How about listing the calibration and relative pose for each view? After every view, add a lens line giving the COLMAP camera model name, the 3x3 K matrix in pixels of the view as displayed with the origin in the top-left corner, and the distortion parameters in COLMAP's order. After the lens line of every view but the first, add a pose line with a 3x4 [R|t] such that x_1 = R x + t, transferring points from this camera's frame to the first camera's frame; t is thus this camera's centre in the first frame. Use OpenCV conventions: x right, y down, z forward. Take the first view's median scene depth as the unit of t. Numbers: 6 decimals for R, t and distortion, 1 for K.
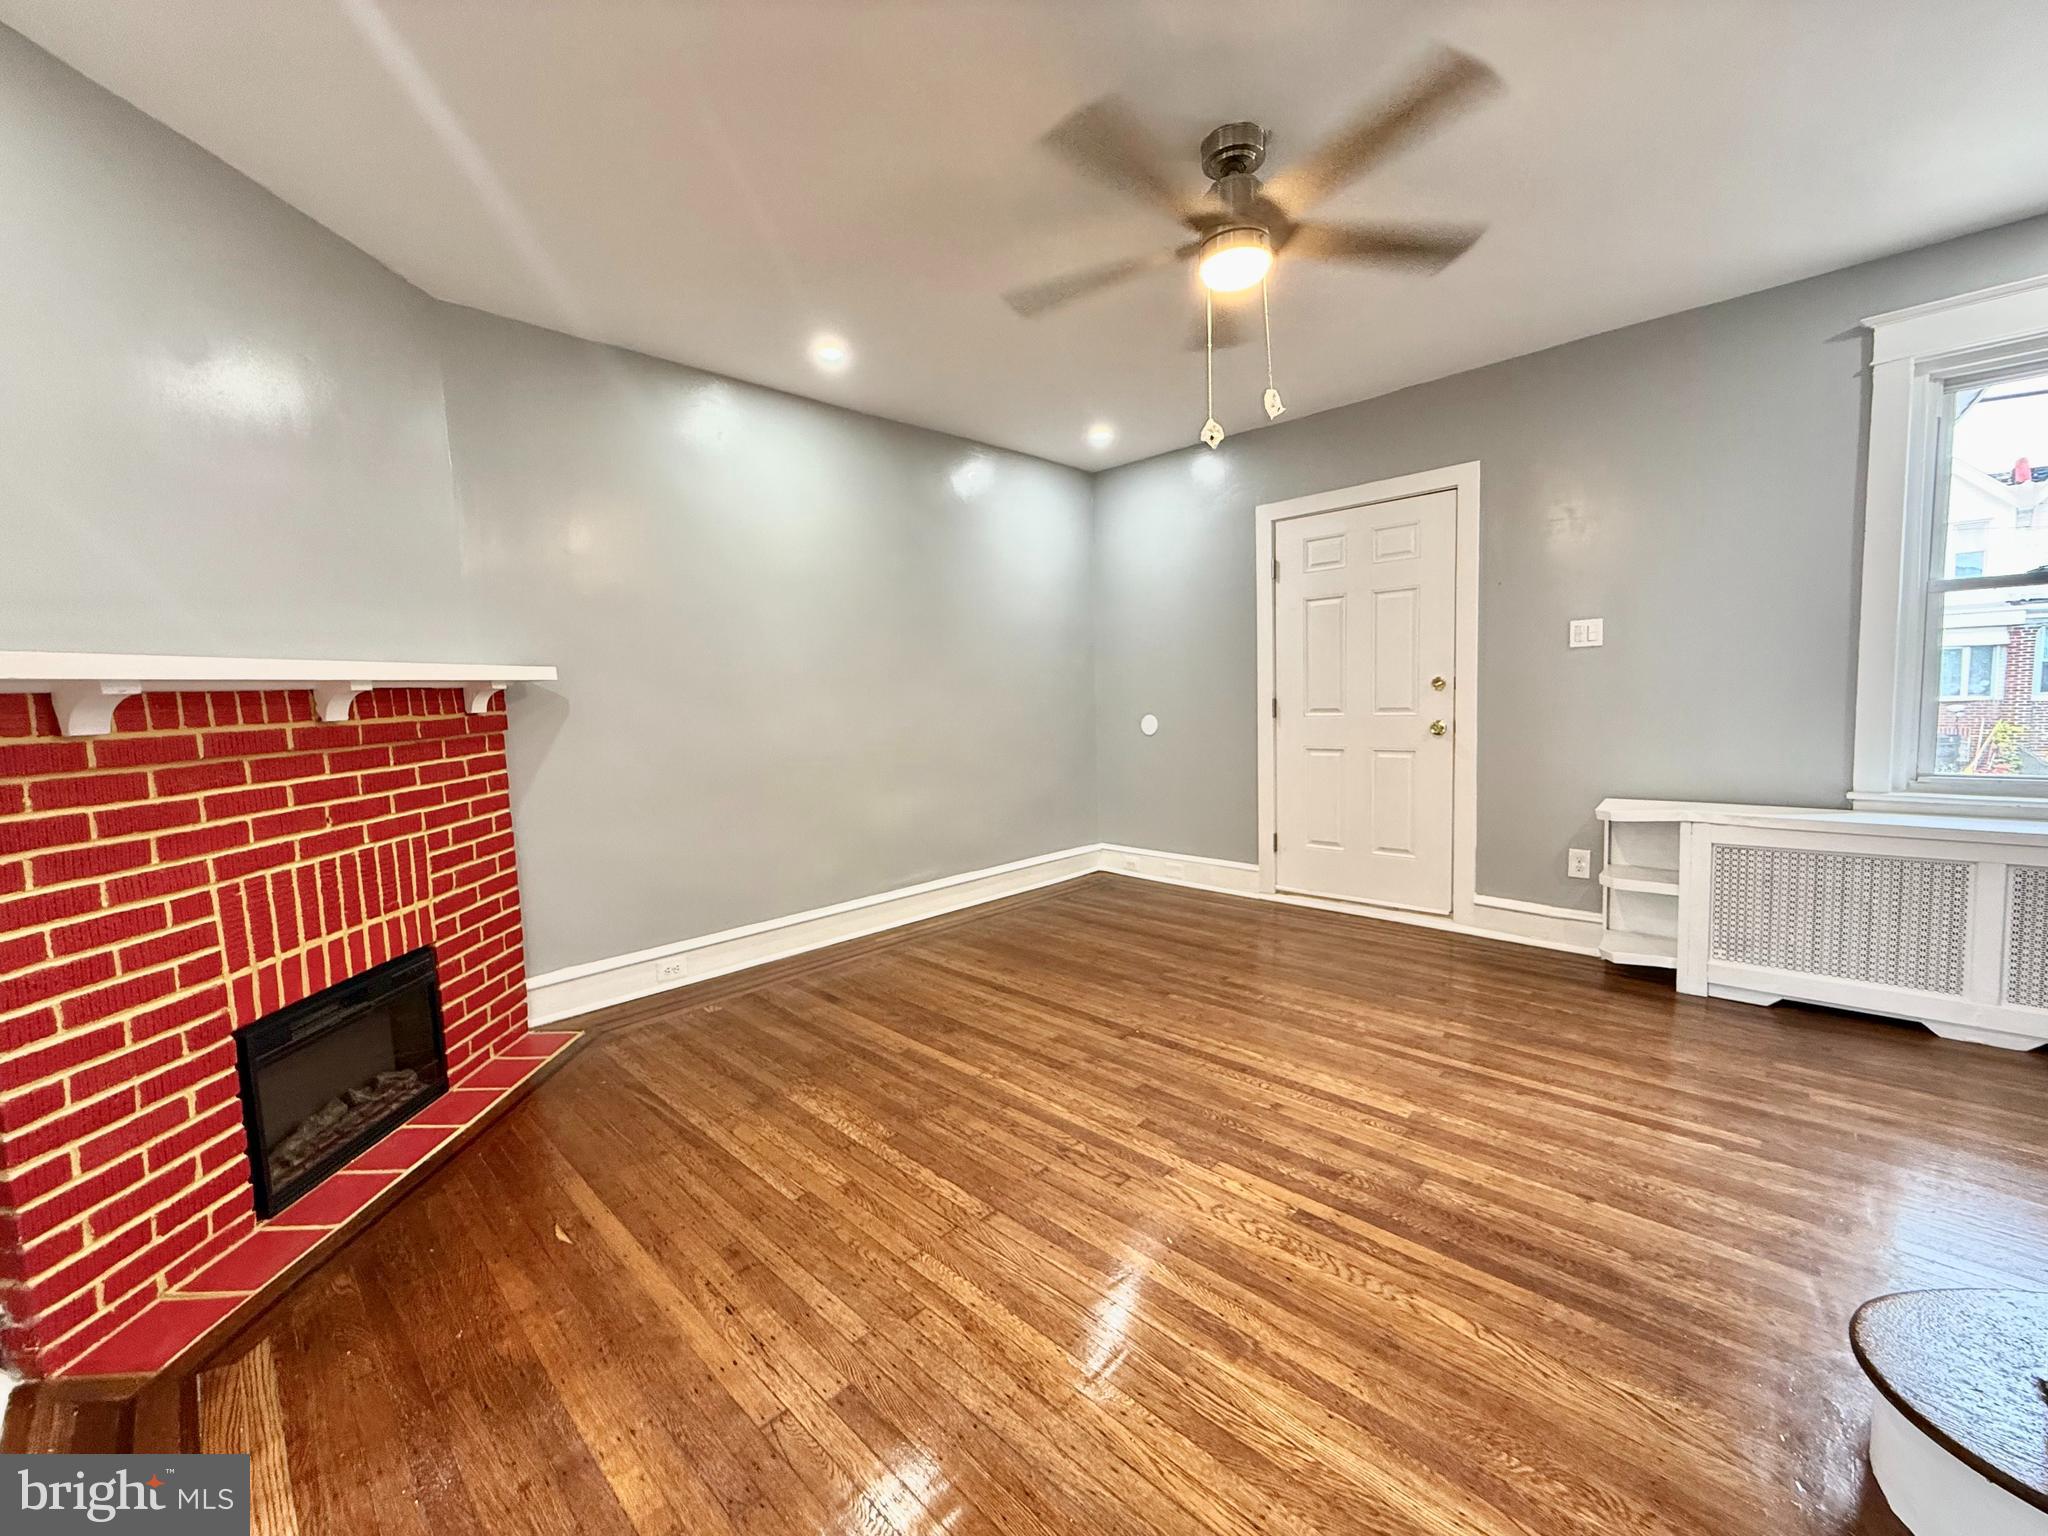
lens RADIAL K [[818.4, 0, 1018.7], [0, 818.4, 763.9], [0, 0, 1]] dist [0.001902, 0.000211]
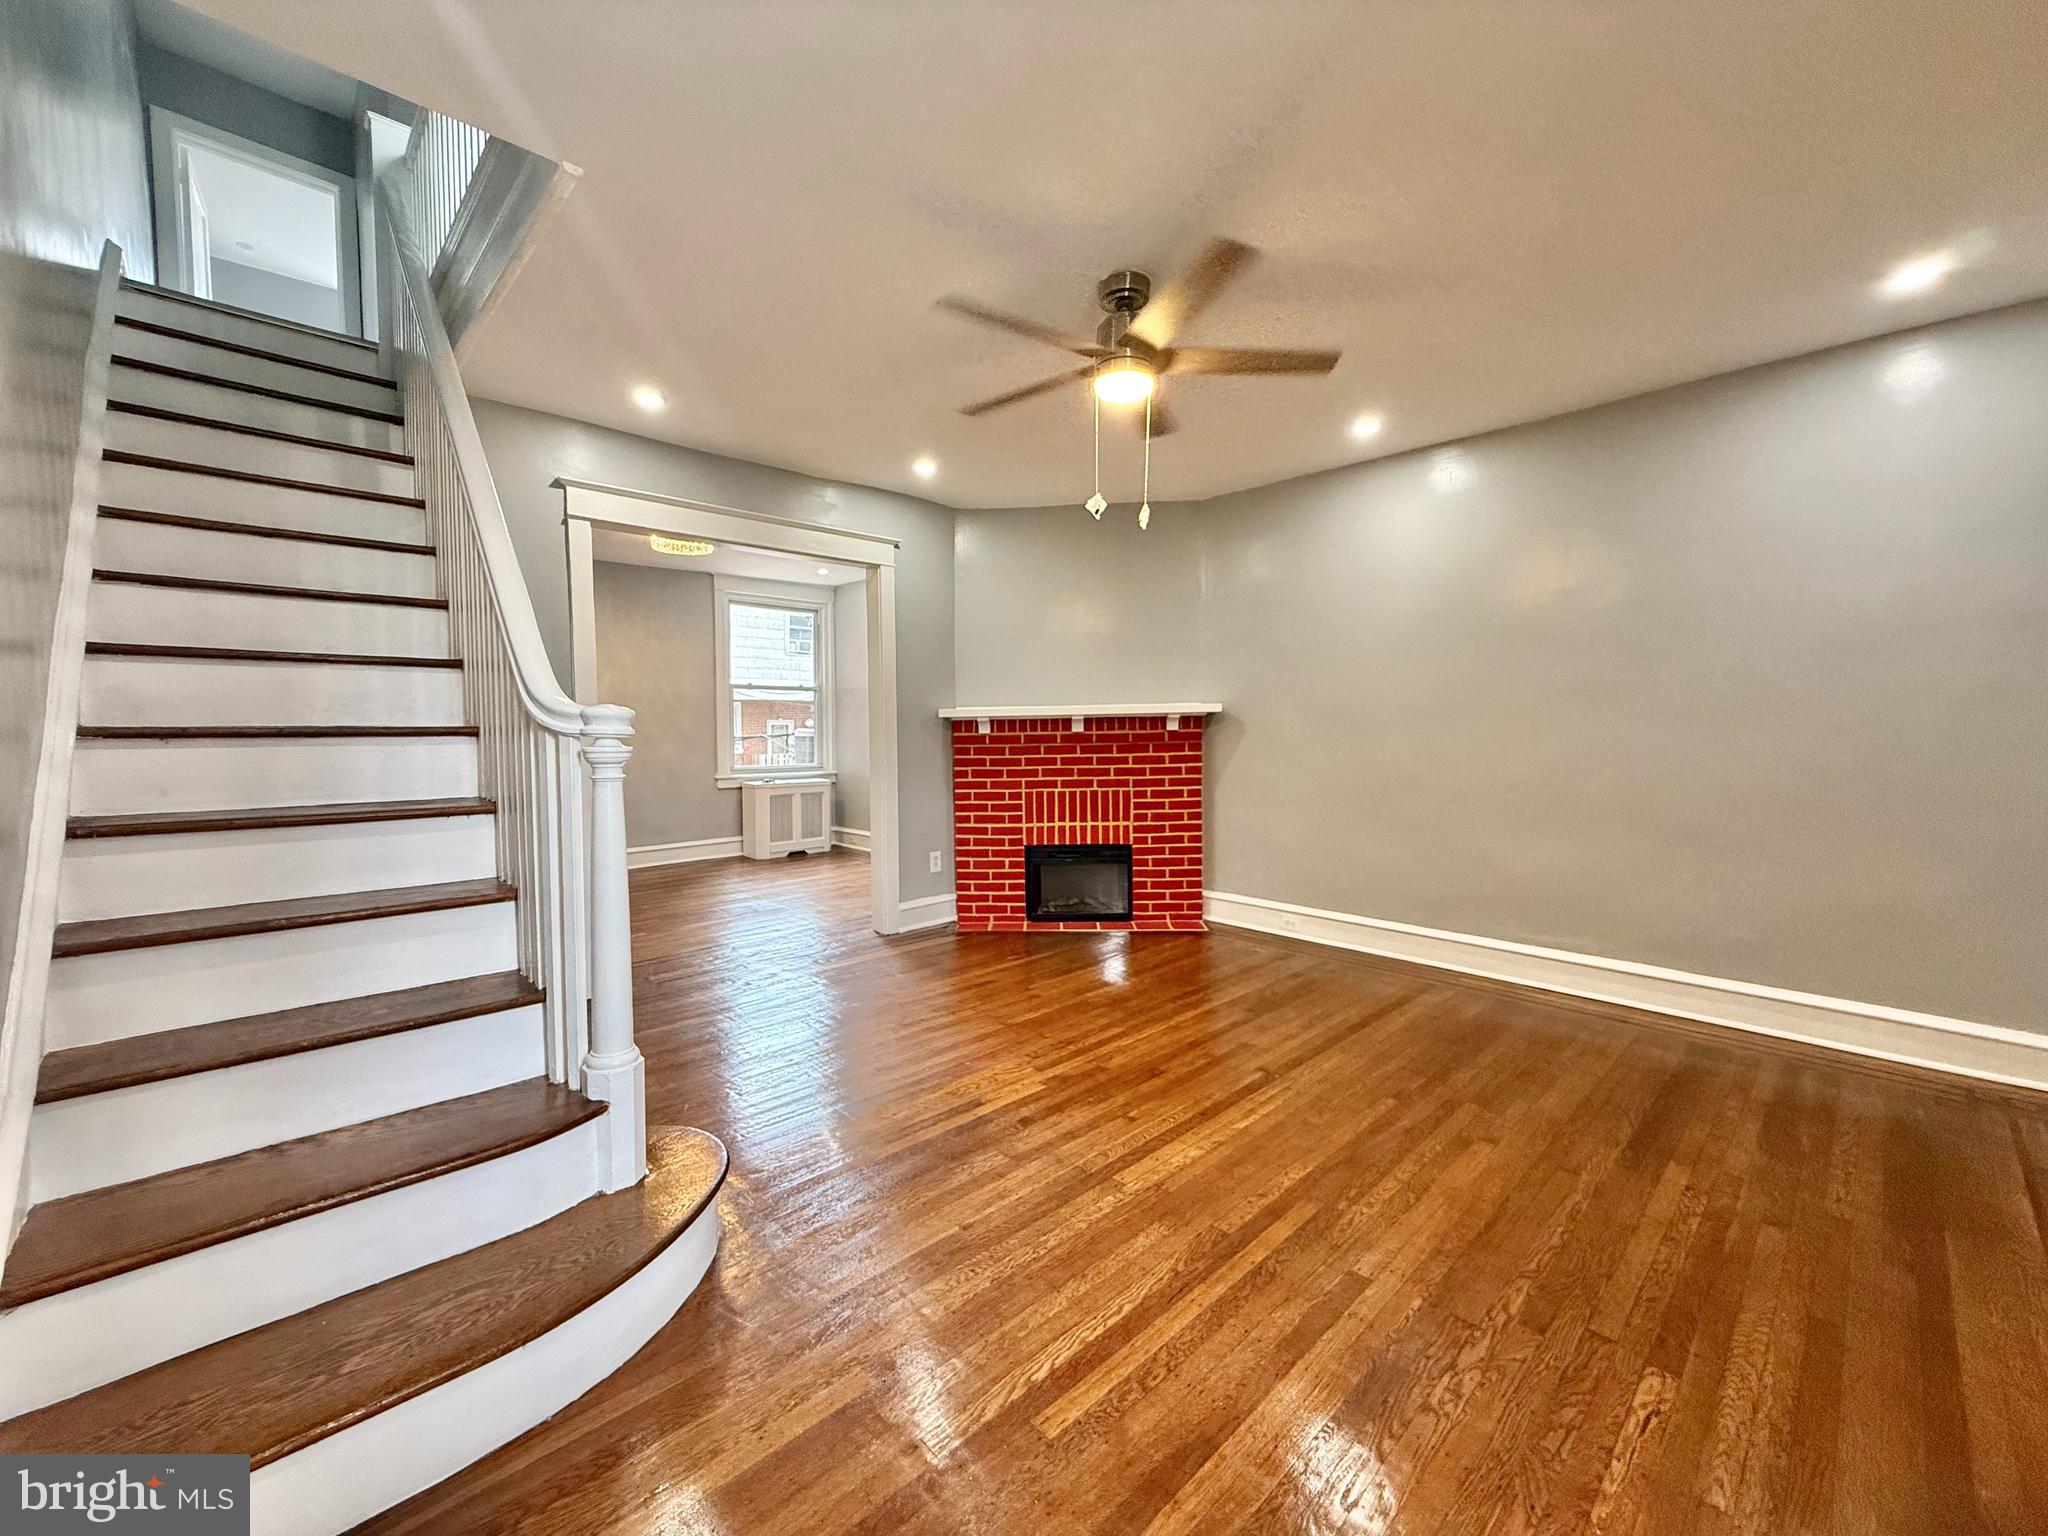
lens RADIAL K [[818.4, 0, 1021.2], [0, 818.4, 759.2], [0, 0, 1]] dist [0.001902, 0.000211]
pose [[-0.036037, 0.074794, -0.996548, 1.420291], [-0.080442, 0.993742, 0.077493, -0.135435], [0.996108, 0.082957, -0.029795, 0.877031]]
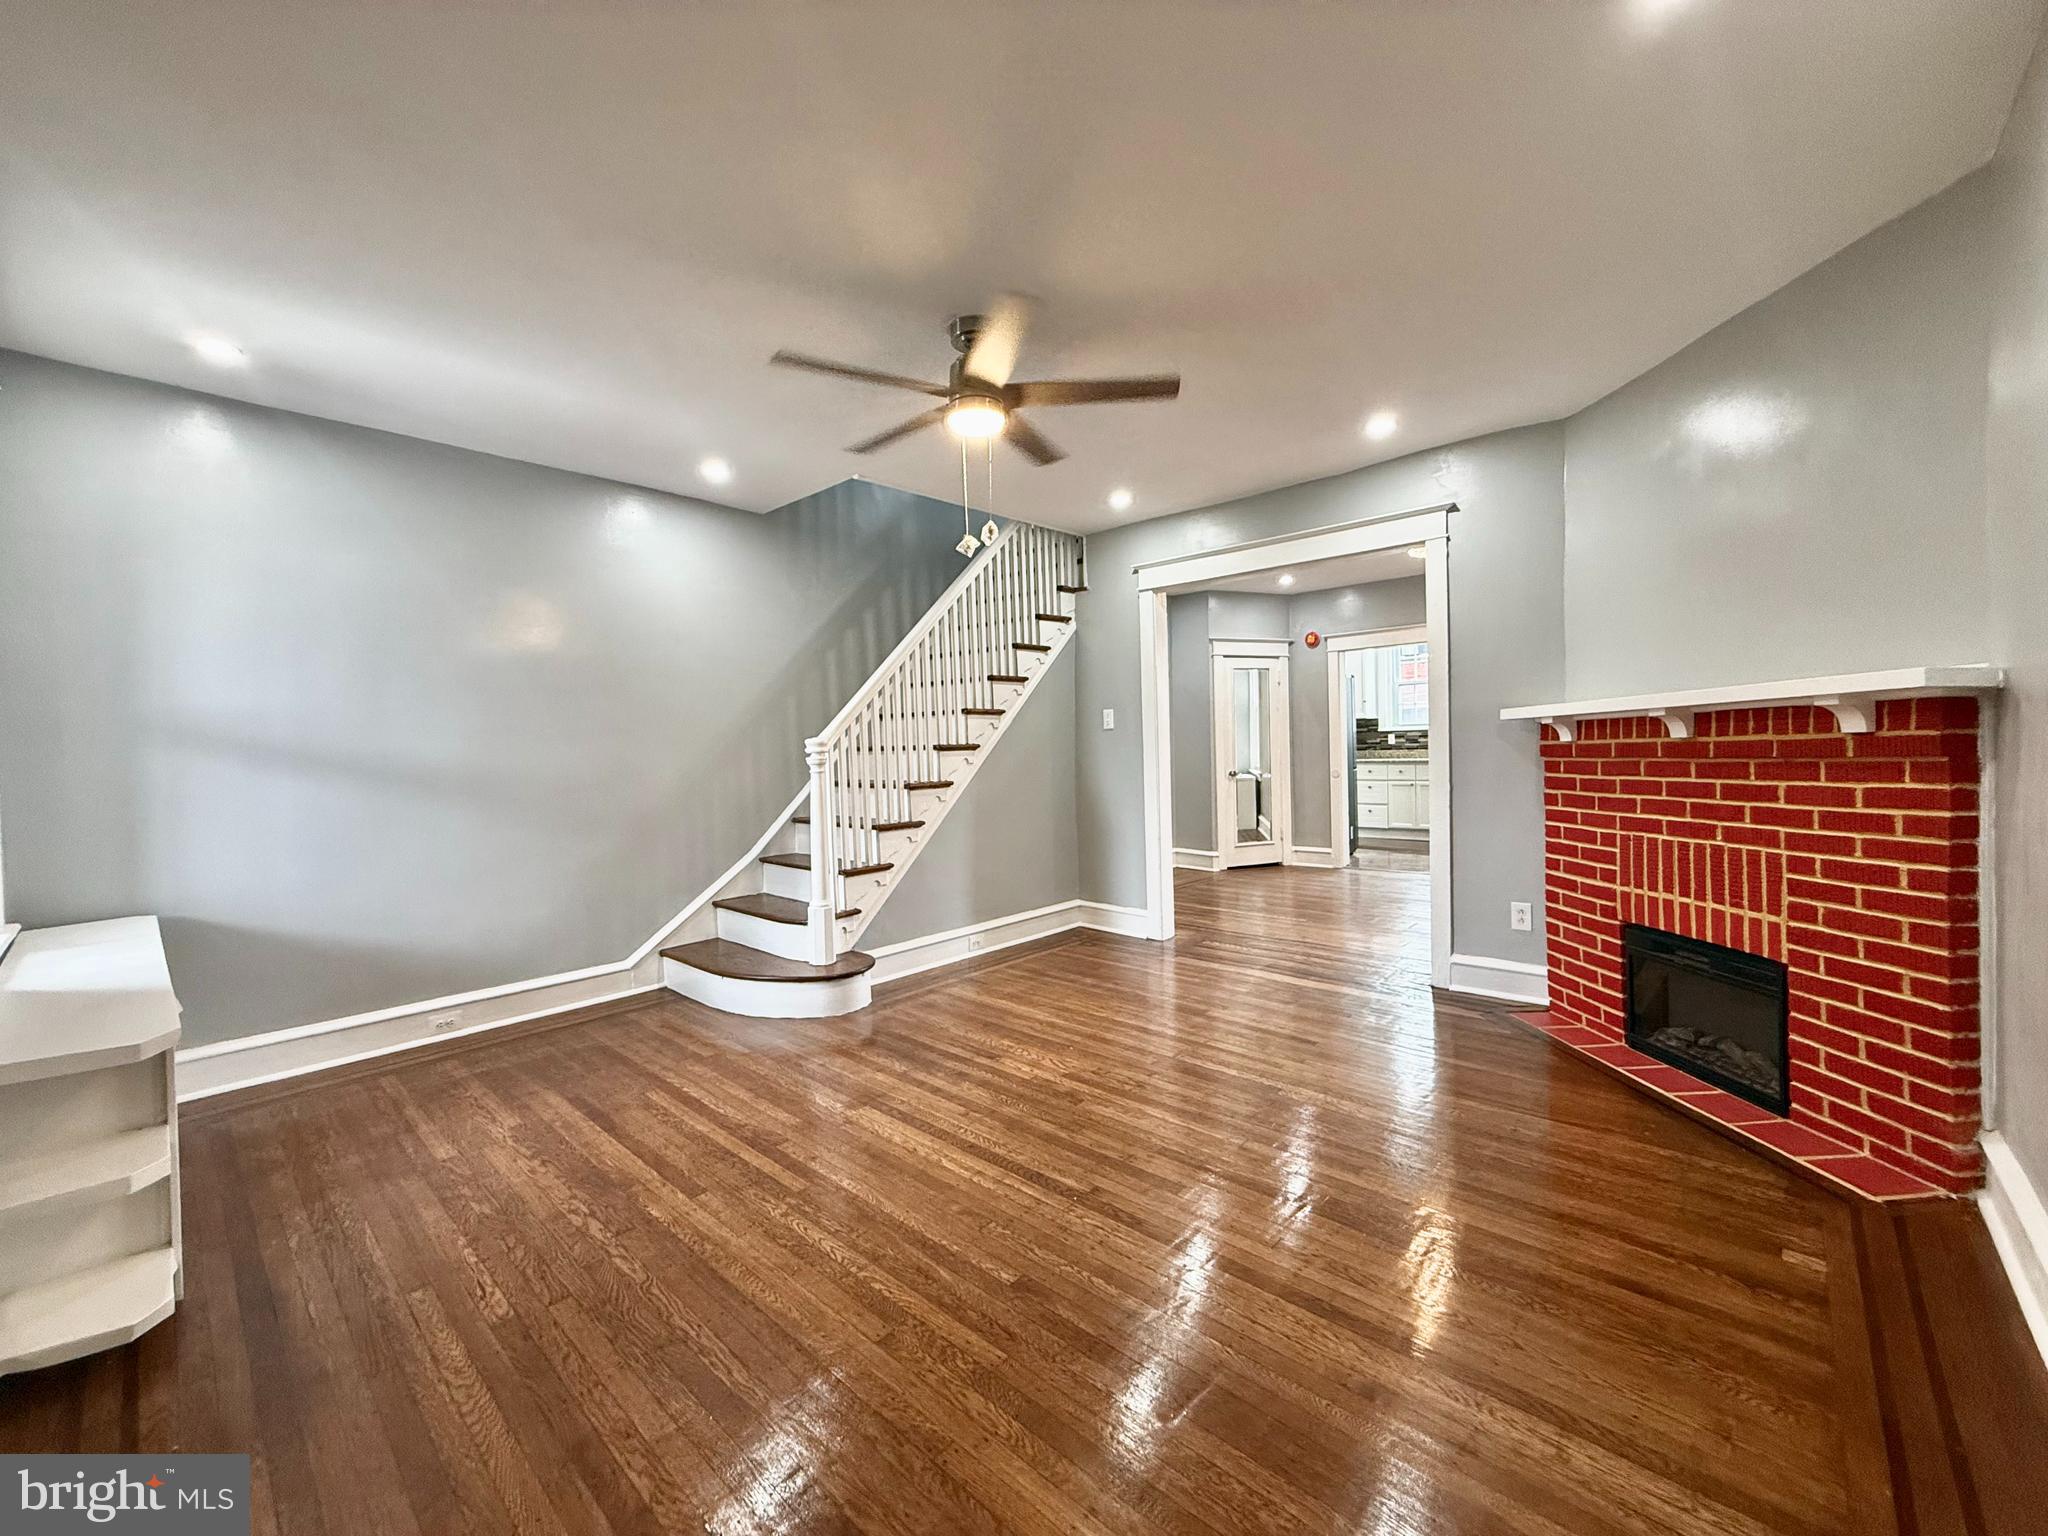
lens RADIAL K [[818.4, 0, 1018.4], [0, 818.4, 763.6], [0, 0, 1]] dist [0.001902, 0.000211]
pose [[-0.998049, 0.058098, -0.022870, 0.243993], [0.055324, 0.992678, 0.107380, -0.201498], [0.028941, 0.105905, -0.993955, 2.178664]]
